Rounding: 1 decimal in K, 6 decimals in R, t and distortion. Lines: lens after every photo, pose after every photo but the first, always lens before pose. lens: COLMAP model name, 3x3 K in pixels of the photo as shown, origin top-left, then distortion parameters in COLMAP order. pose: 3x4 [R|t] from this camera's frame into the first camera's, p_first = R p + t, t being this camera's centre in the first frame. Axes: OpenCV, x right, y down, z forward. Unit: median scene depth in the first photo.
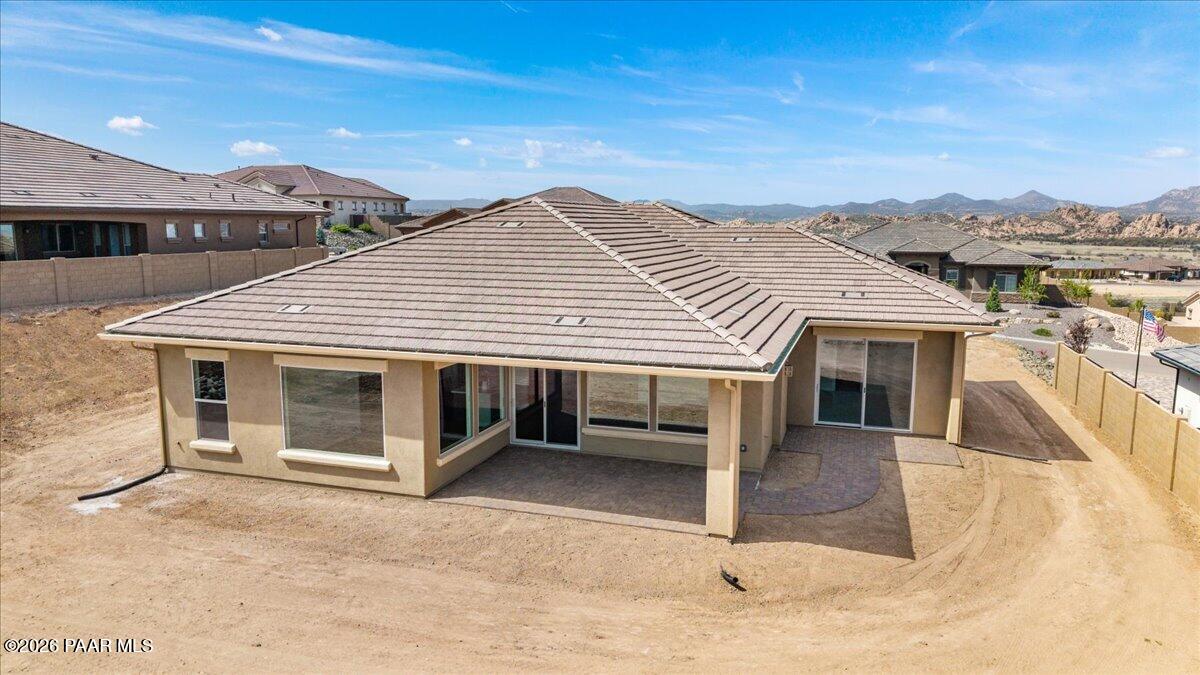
lens RADIAL K [[799.9, 0, 600.0], [0, 799.9, 337.5], [0, 0, 1]] dist [0.002455, 0.000522]
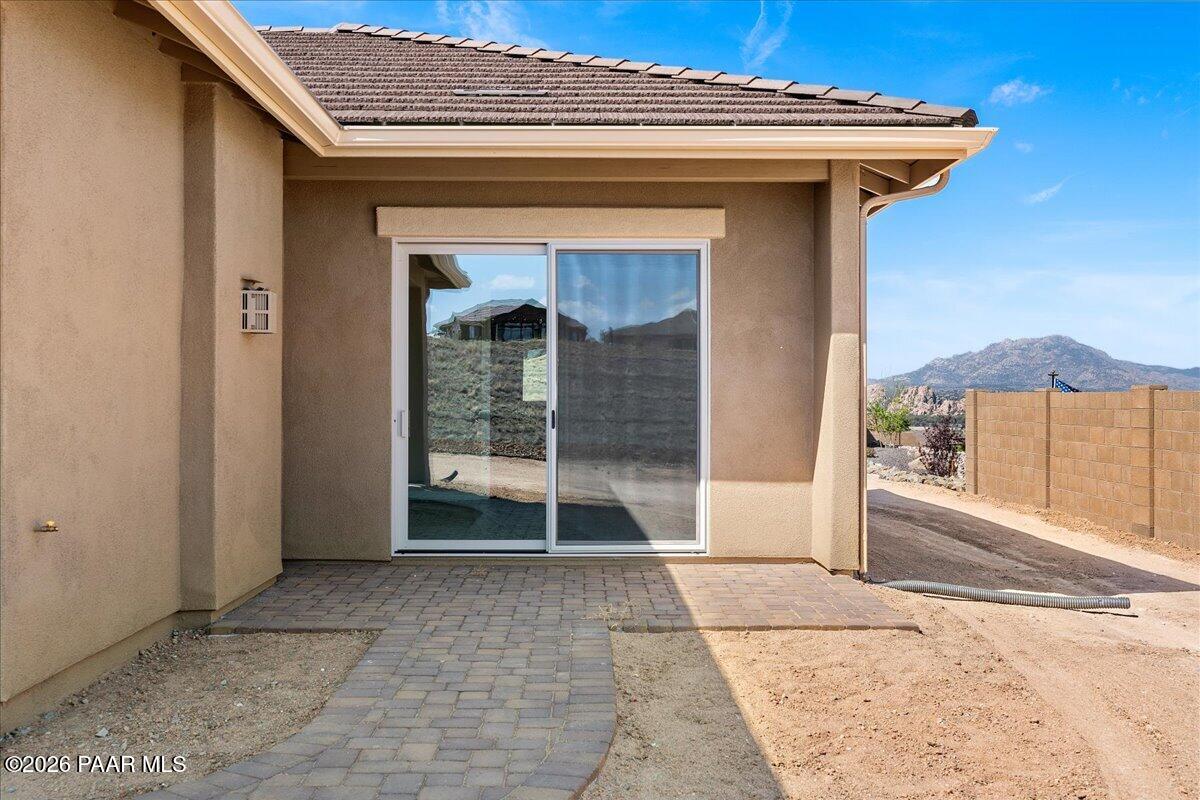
lens RADIAL K [[1174.4, 0, 600.0], [0, 1174.4, 400.0], [0, 0, 1]] dist [0.021849, 0.008094]
pose [[0.945133, -0.000183, 0.326687, 0.224585], [0.045086, 0.990504, -0.129882, 0.126818], [-0.323561, 0.137485, 0.936166, 0.642516]]
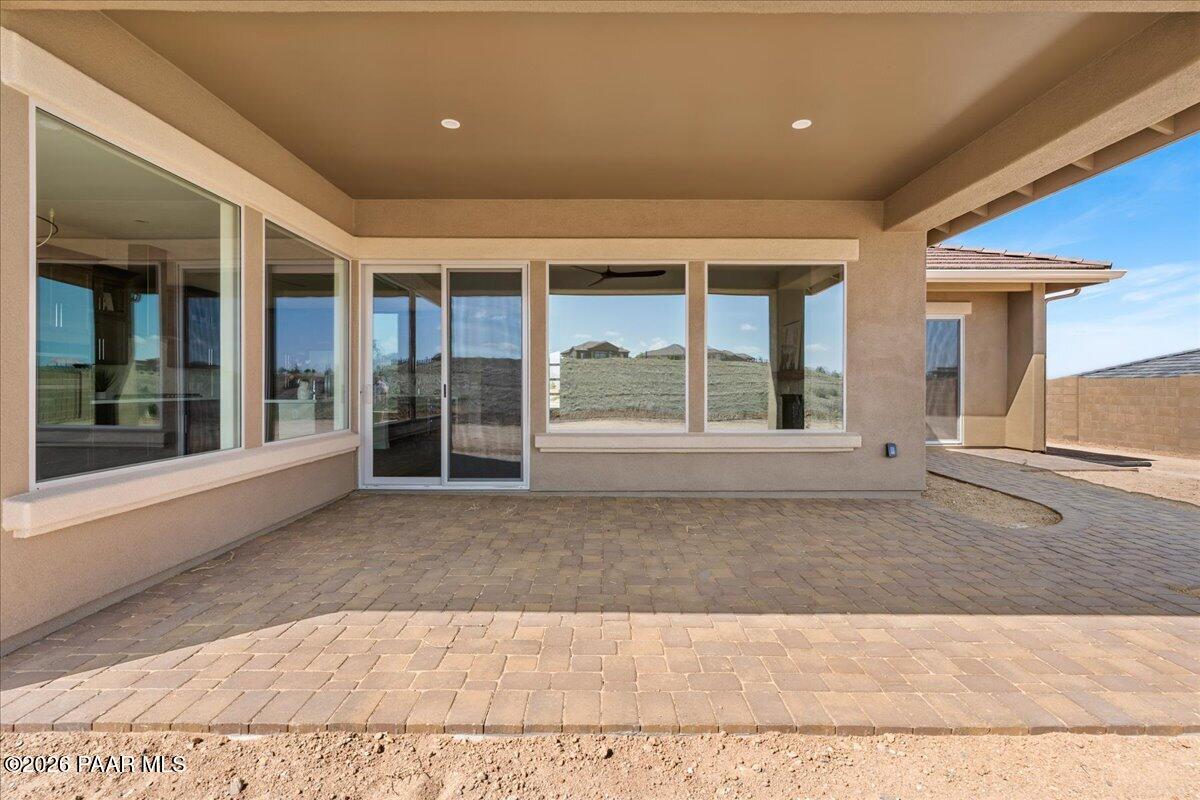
lens RADIAL K [[543.8, 0, 601.4], [0, 543.8, 379.9], [0, 0, 1]] dist [-0.003431, -0.000201]
pose [[0.947168, 0.003683, 0.320716, -0.084083], [0.043925, 0.989023, -0.141081, 0.124830], [-0.317715, 0.147715, 0.936610, 0.689465]]
